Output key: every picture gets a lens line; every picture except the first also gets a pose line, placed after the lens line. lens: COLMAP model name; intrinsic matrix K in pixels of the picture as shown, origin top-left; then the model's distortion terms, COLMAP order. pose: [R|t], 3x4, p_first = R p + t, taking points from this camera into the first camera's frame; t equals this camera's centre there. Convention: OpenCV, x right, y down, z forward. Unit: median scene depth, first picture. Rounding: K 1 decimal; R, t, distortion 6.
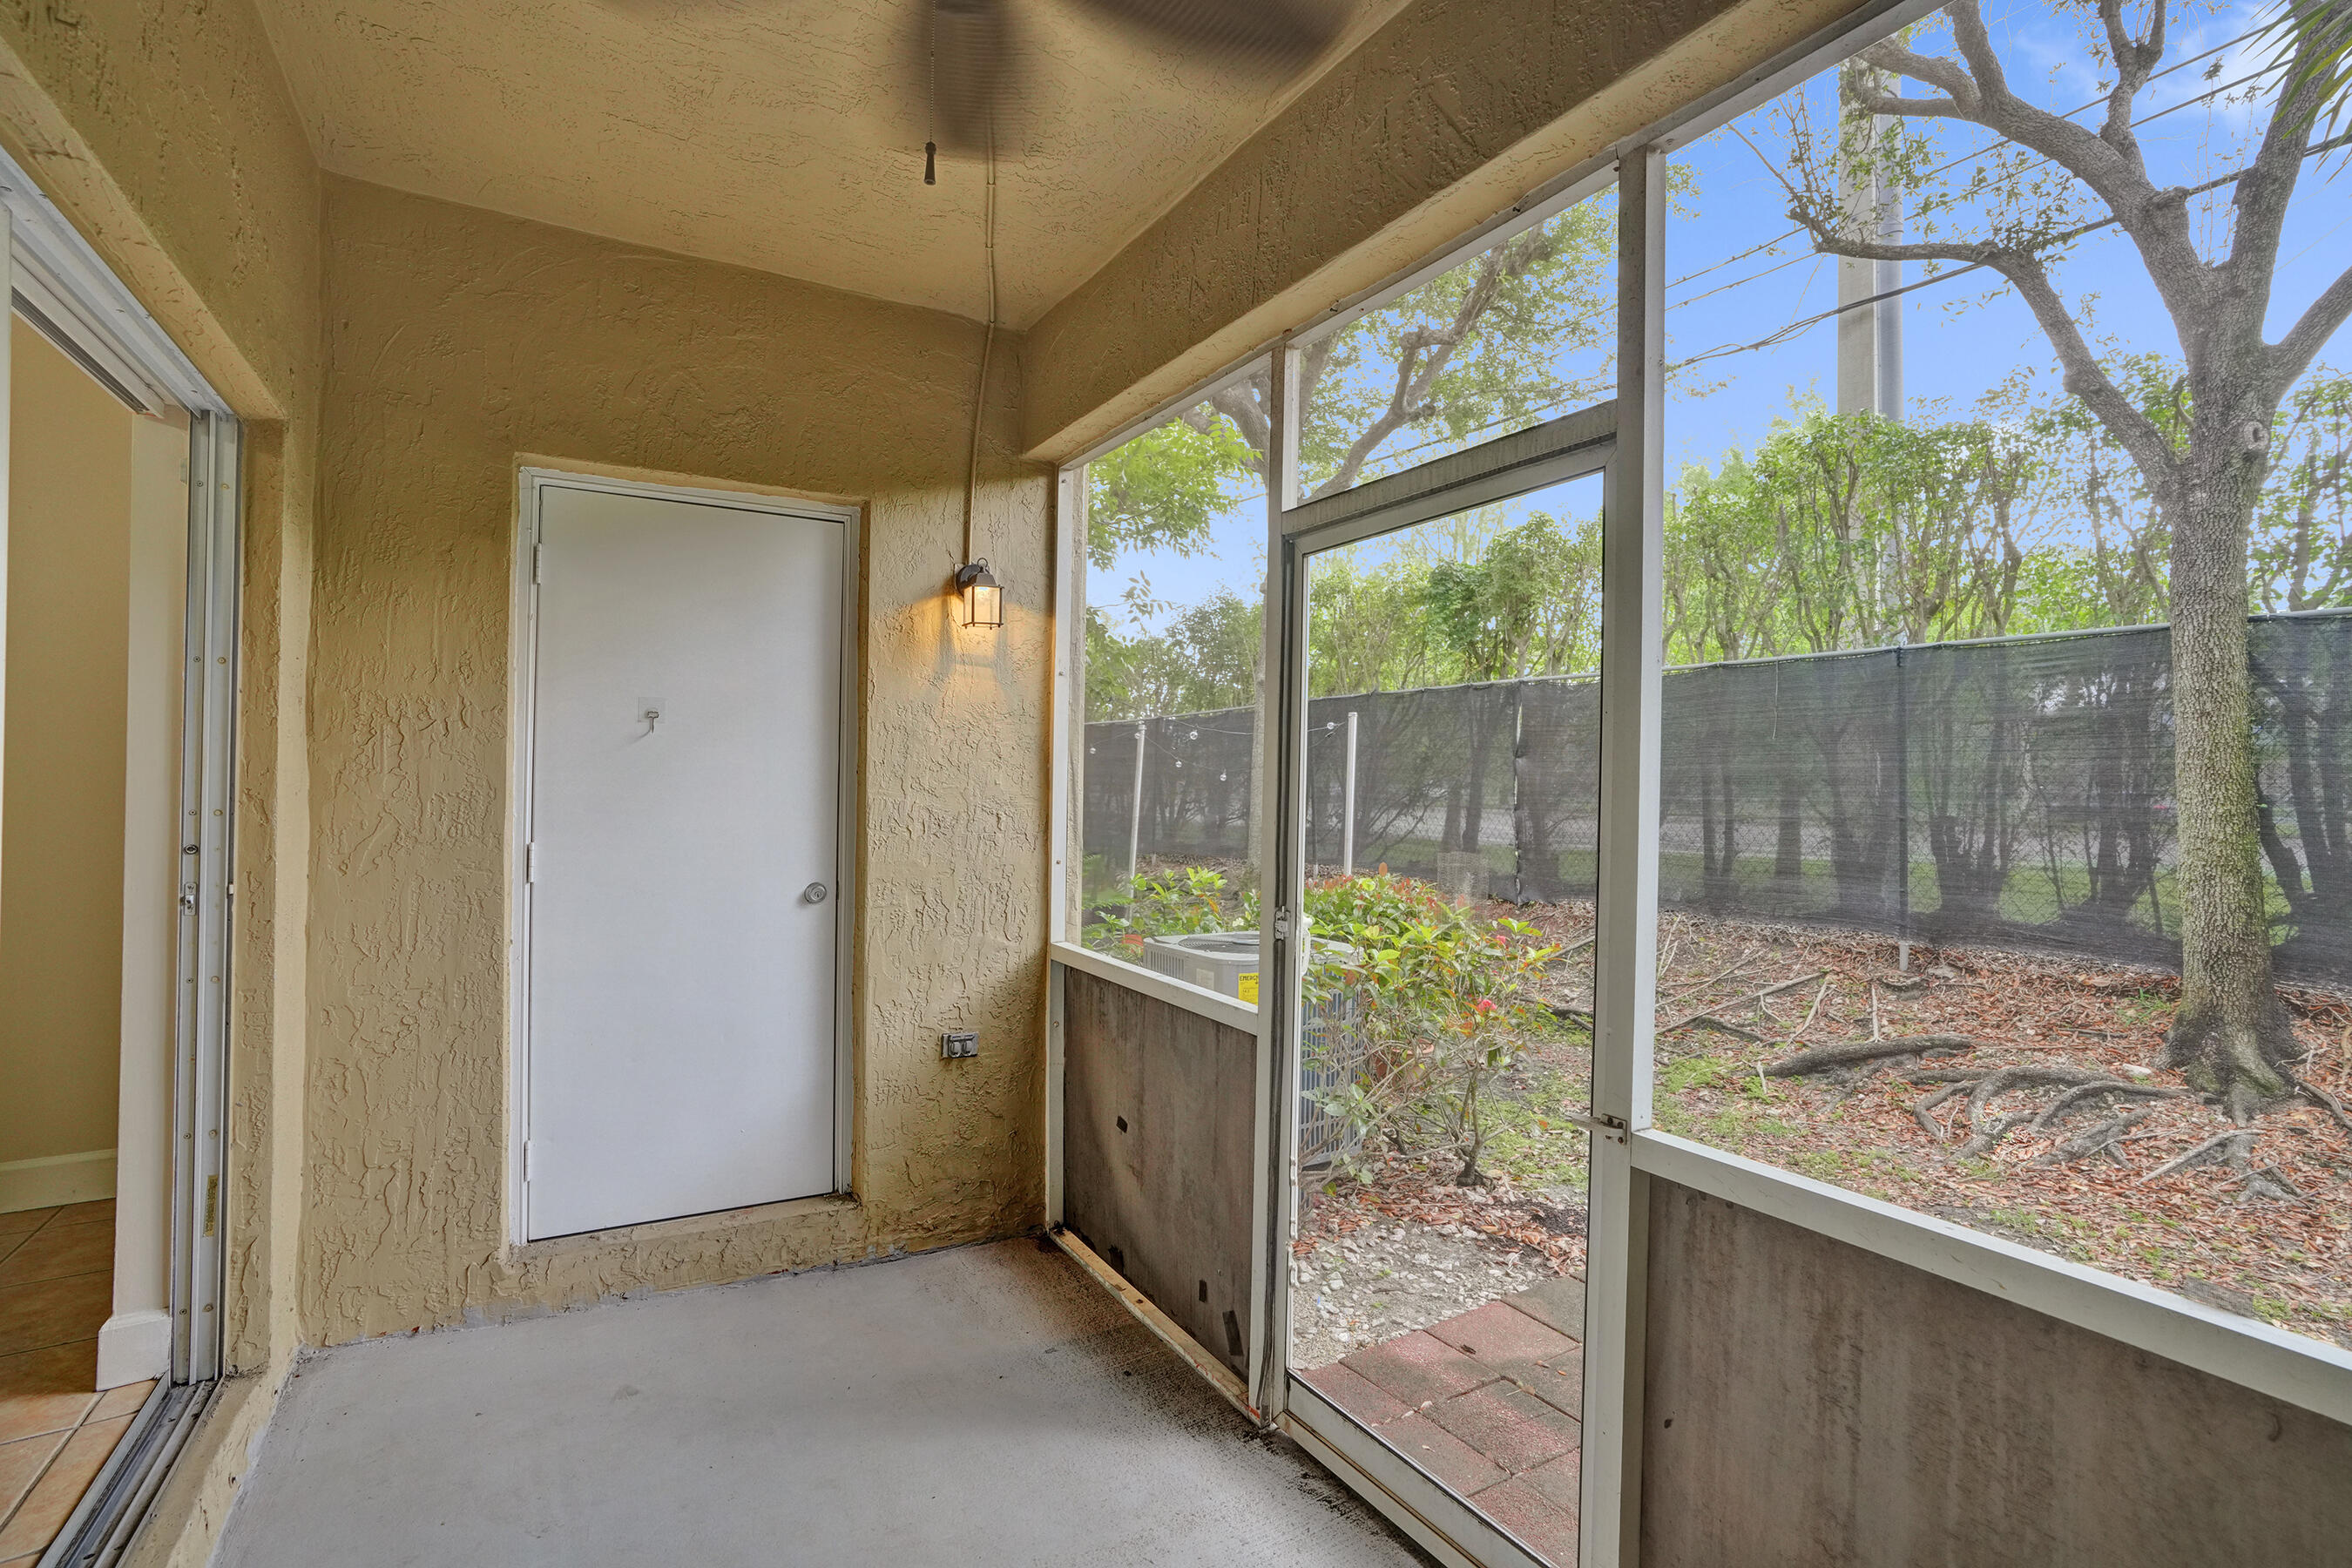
lens RADIAL K [[1106.5, 0, 1185.2], [0, 1106.5, 781.3], [0, 0, 1]] dist [-0.056607, 0.023467]
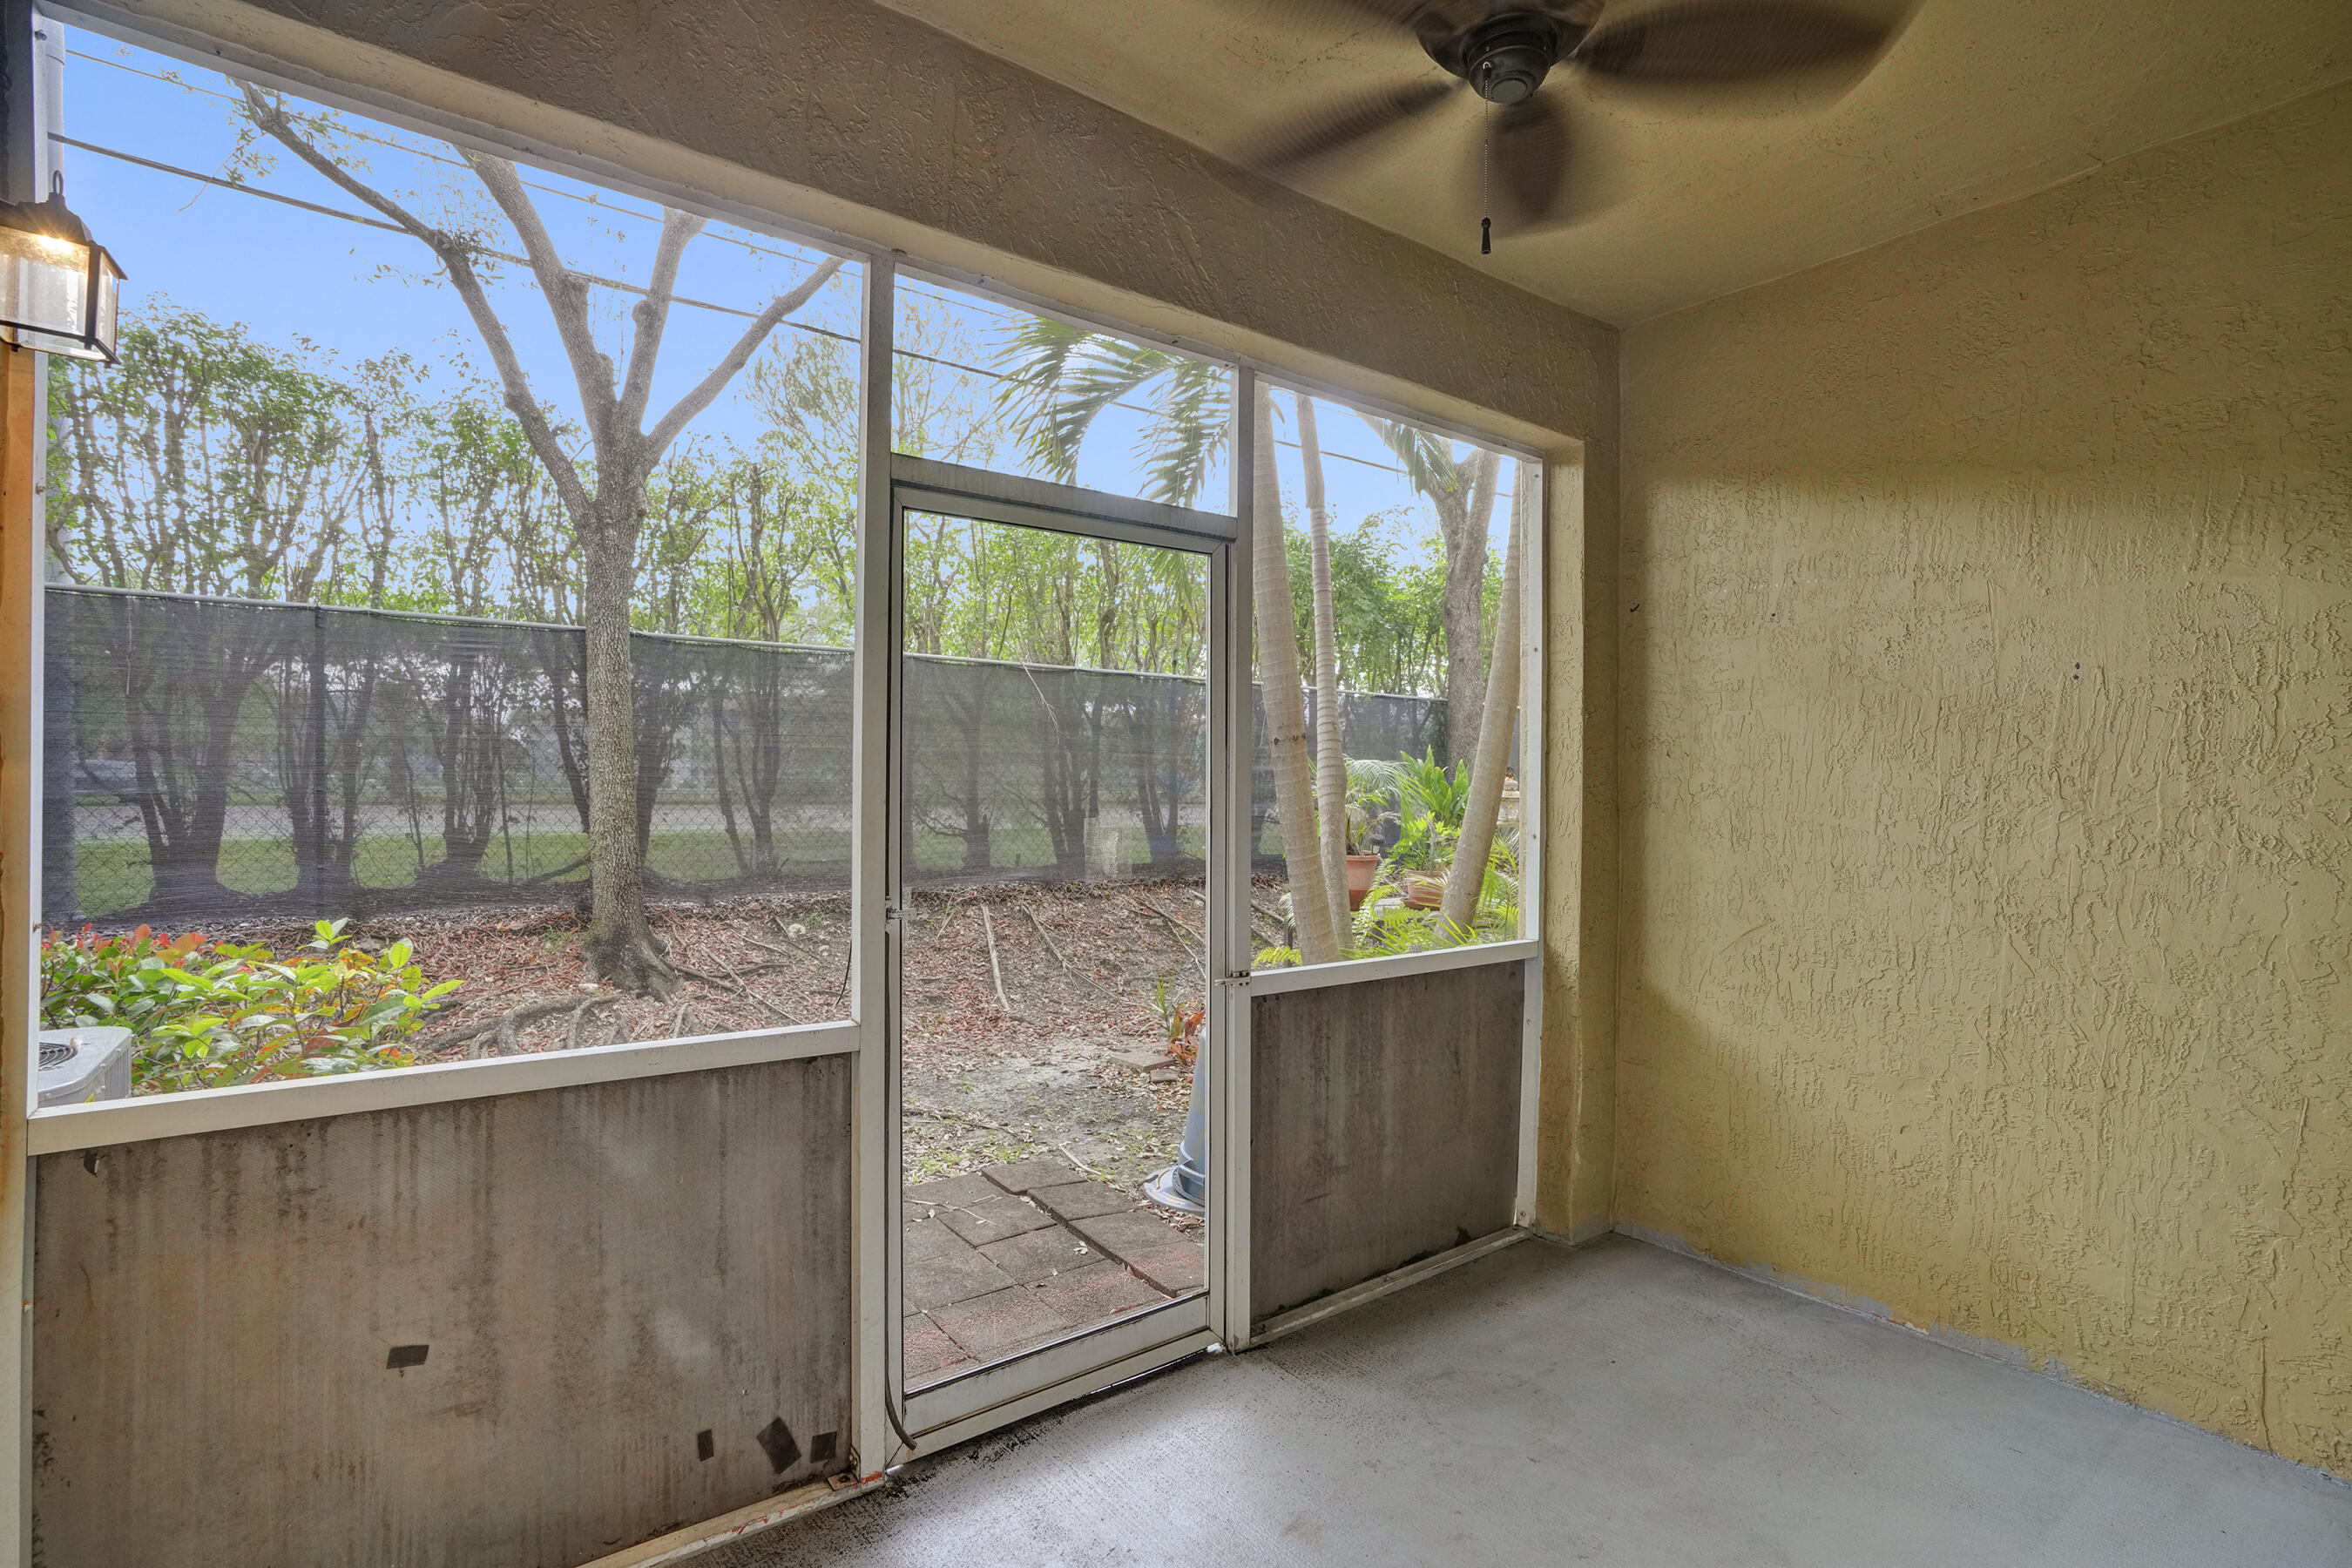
lens RADIAL K [[1106.5, 0, 1185.2], [0, 1106.5, 781.3], [0, 0, 1]] dist [-0.056607, 0.023467]
pose [[-0.115541, -0.014513, 0.993197, -0.462769], [-0.016167, 0.999788, 0.012728, 0.004608], [-0.993171, -0.014586, -0.115751, 0.487412]]
